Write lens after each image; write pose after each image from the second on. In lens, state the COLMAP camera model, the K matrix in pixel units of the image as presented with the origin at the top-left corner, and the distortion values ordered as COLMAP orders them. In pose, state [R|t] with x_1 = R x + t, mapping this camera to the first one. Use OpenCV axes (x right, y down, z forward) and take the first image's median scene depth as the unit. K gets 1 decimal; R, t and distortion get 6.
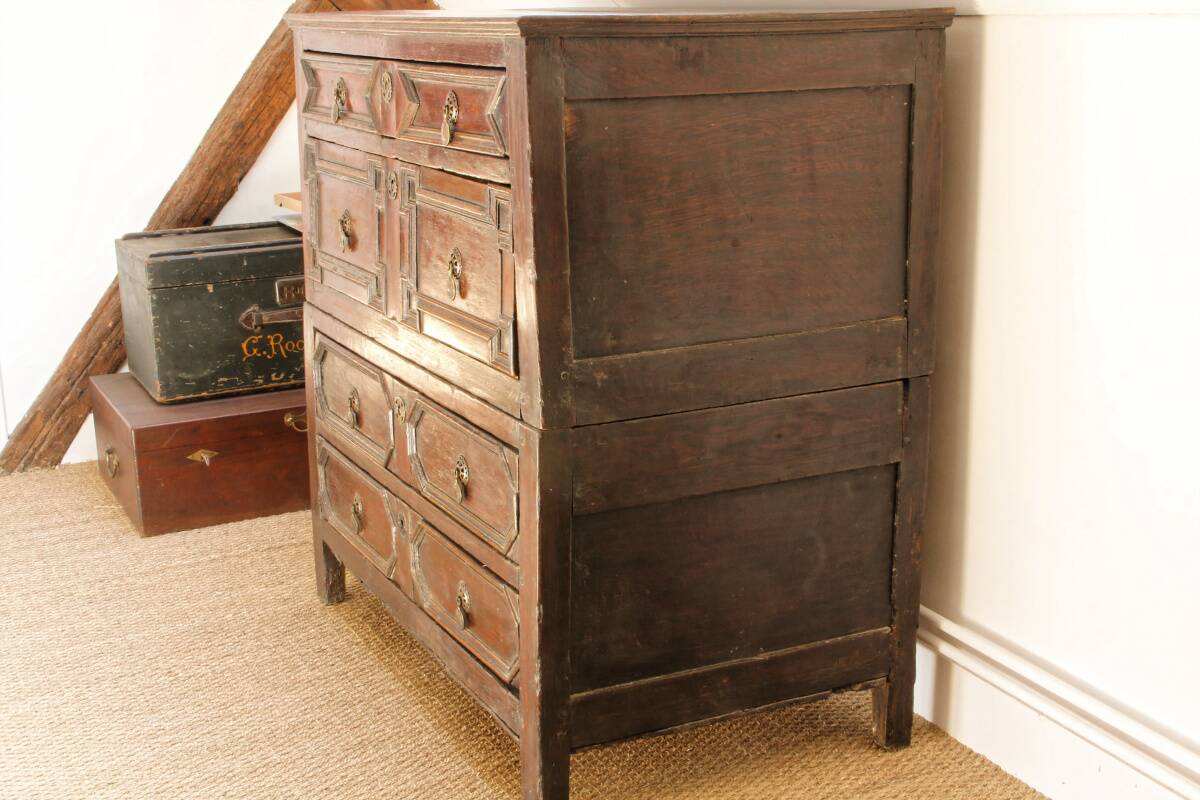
lens RADIAL K [[1662.7, 0, 585.1], [0, 1662.7, 399.2], [0, 0, 1]] dist [0.008378, 0.010392]
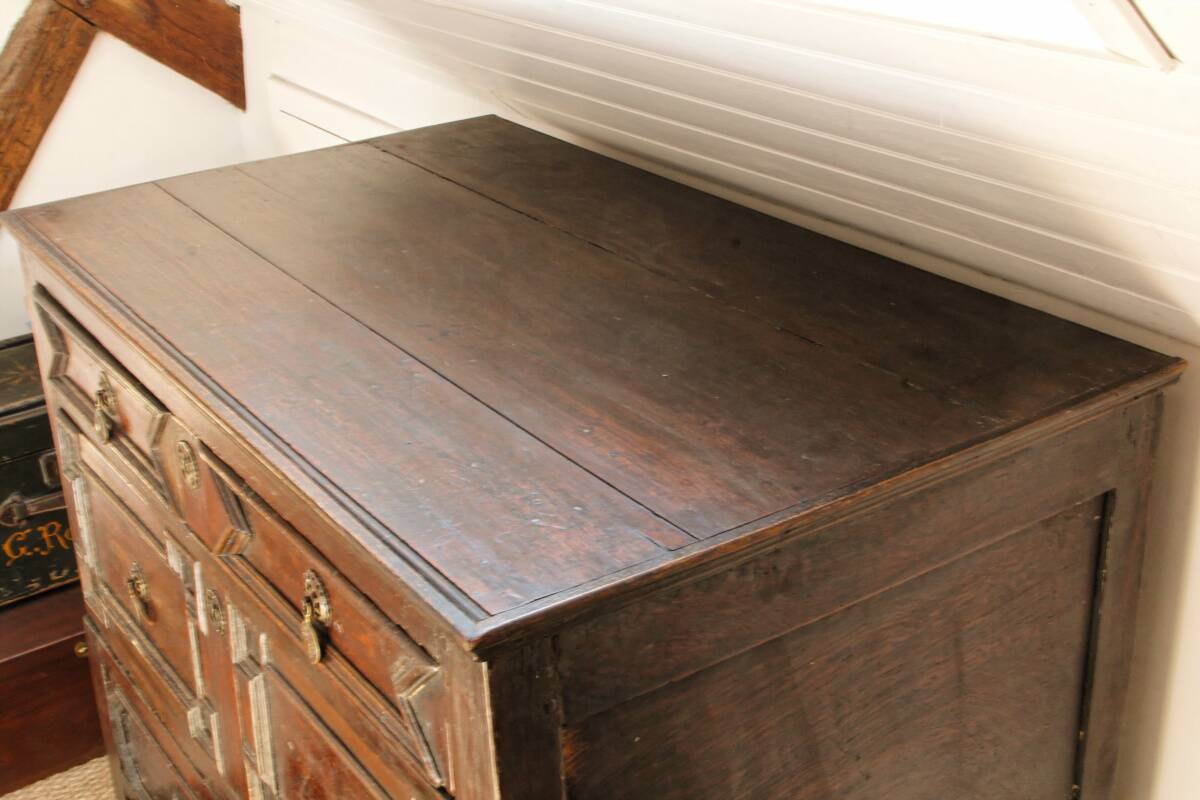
lens RADIAL K [[1558.4, 0, 592.3], [0, 1558.4, 413.8], [0, 0, 1]] dist [0.009092, 0.024871]
pose [[0.988922, -0.081822, 0.123850, -0.039506], [0.057789, 0.980754, 0.186501, -0.261975], [-0.136727, -0.177278, 0.974617, 0.395832]]
